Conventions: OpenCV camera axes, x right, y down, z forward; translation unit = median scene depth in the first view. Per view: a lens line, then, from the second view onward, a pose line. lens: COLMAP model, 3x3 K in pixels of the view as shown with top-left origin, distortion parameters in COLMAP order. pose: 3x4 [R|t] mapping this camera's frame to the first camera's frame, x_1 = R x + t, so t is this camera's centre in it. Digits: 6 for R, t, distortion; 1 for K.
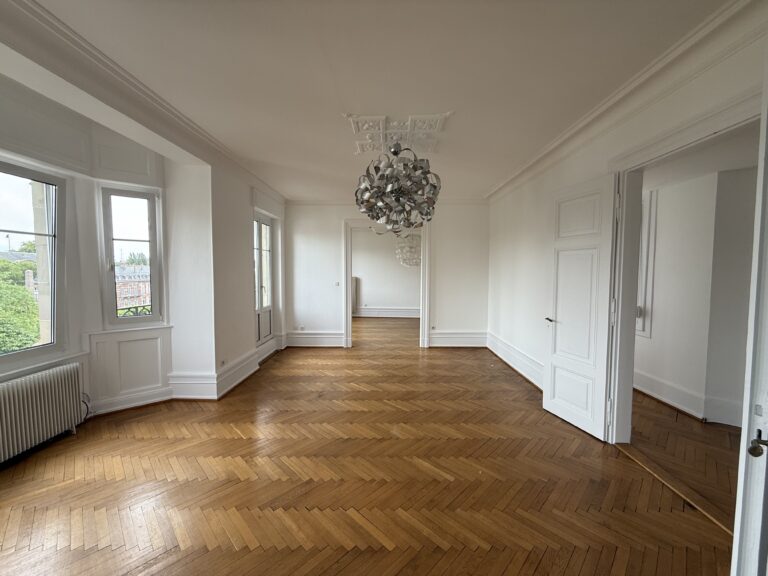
lens RADIAL K [[307.4, 0, 384.5], [0, 307.4, 290.1], [0, 0, 1]] dist [0.001011, 0.000225]
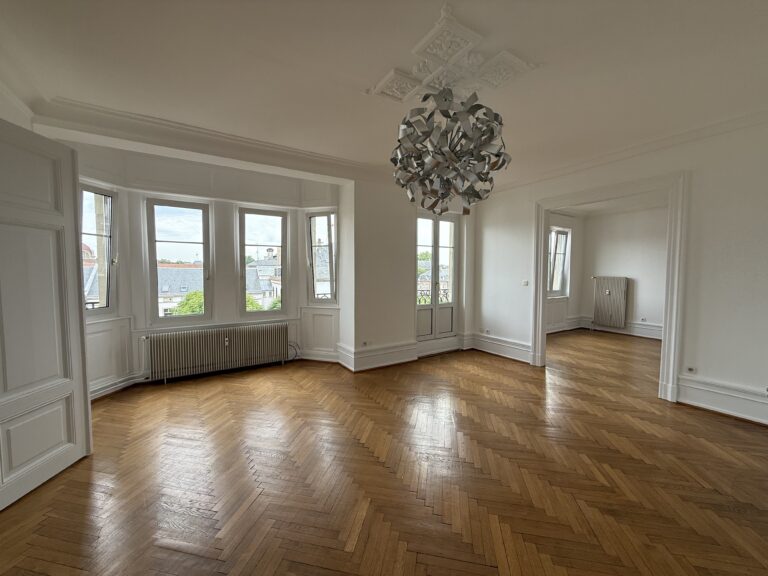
lens RADIAL K [[307.4, 0, 381.1], [0, 307.4, 290.4], [0, 0, 1]] dist [0.001011, 0.000225]
pose [[0.550198, 0.048767, -0.833609, 0.608346], [-0.053385, 0.998305, 0.023167, -0.000812], [0.833326, 0.031756, 0.551869, 0.481708]]
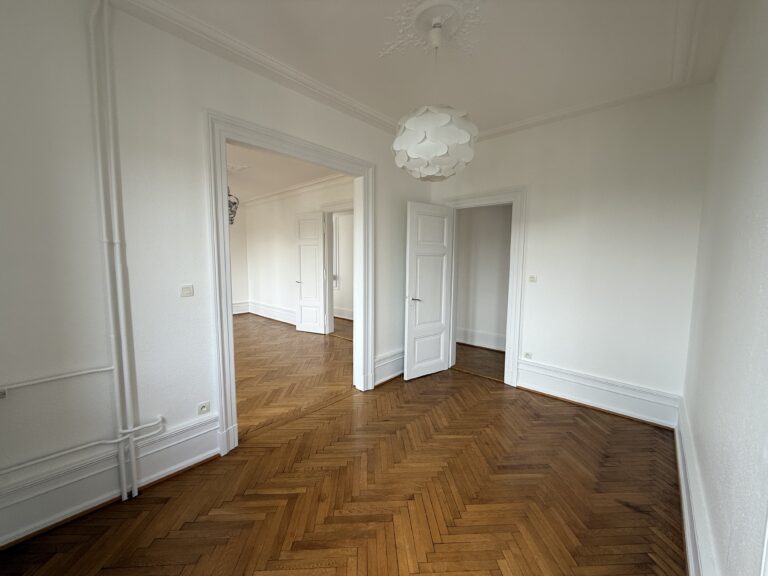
lens RADIAL K [[307.4, 0, 382.2], [0, 307.4, 289.7], [0, 0, 1]] dist [0.001011, 0.000225]
pose [[0.660445, -0.063776, 0.748161, -0.539461], [0.036089, 0.997931, 0.053209, 0.059441], [-0.750007, -0.008141, 0.661380, -0.644980]]
